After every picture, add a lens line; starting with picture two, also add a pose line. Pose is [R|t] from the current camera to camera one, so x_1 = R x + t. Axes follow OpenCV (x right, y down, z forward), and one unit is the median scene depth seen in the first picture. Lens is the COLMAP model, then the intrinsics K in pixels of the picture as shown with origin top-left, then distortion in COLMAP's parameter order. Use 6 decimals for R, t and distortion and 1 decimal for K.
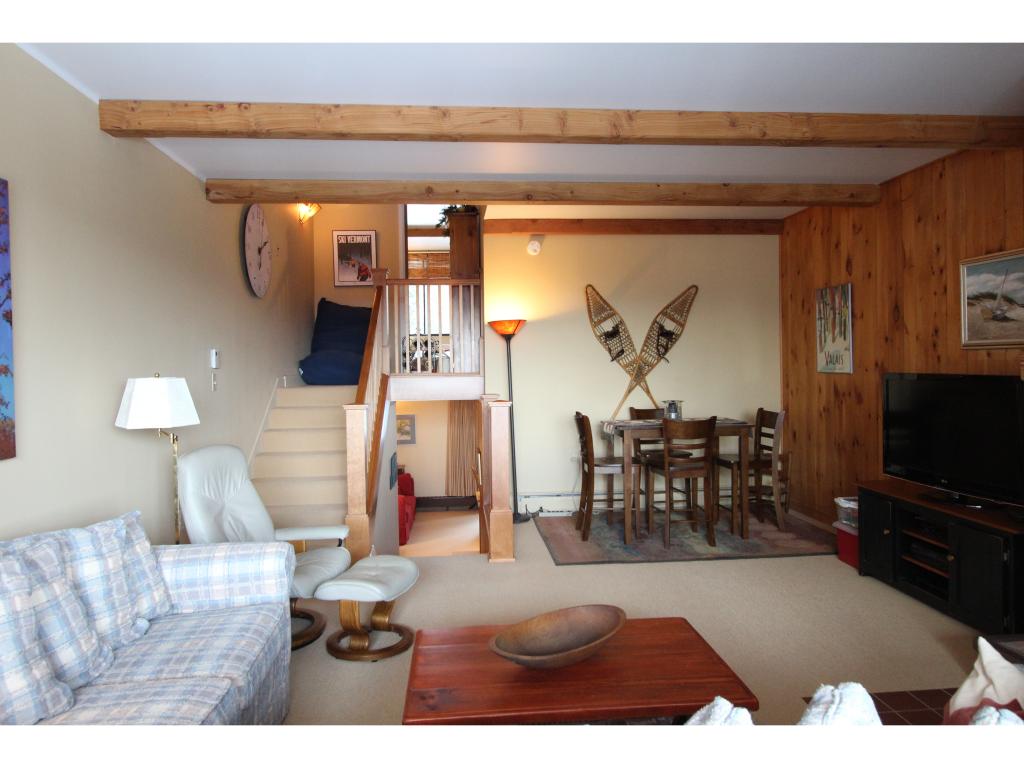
lens RADIAL K [[682.9, 0, 512.0], [0, 682.9, 384.0], [0, 0, 1]] dist [-0.022195, 0.008004]
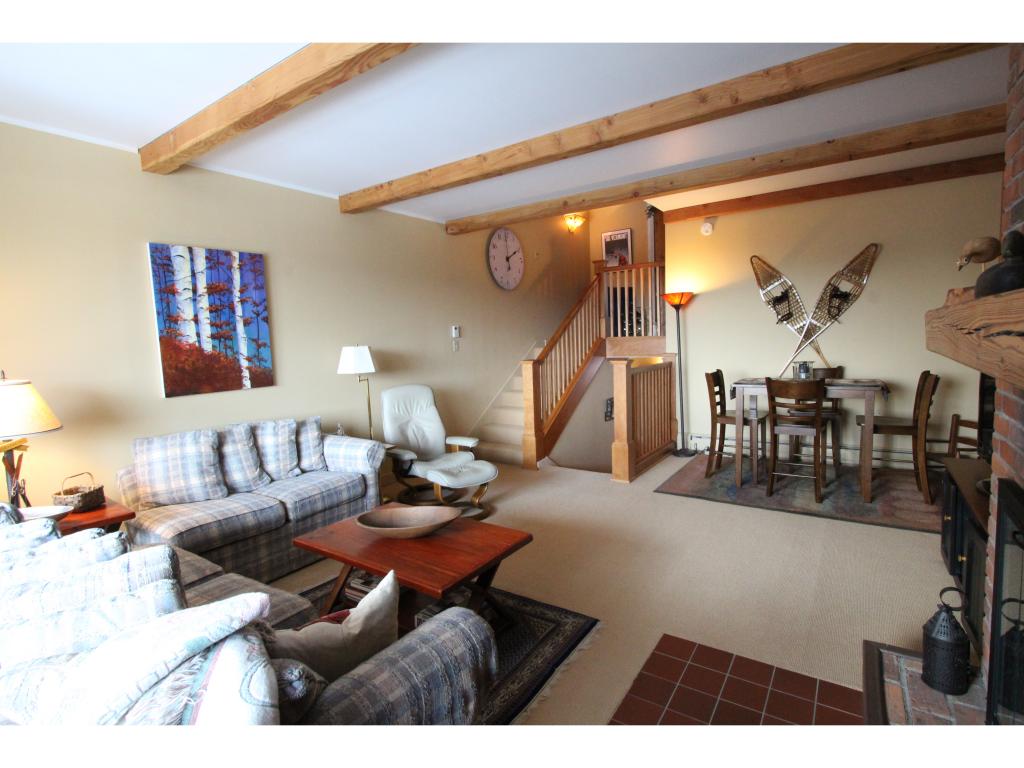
lens RADIAL K [[501.4, 0, 512.0], [0, 501.4, 384.0], [0, 0, 1]] dist [-0.020205, 0.000597]
pose [[0.773460, 0.044246, -0.632299, 0.352904], [0.010396, 0.996541, 0.082452, -0.007902], [0.633760, -0.070346, 0.770325, 0.114218]]
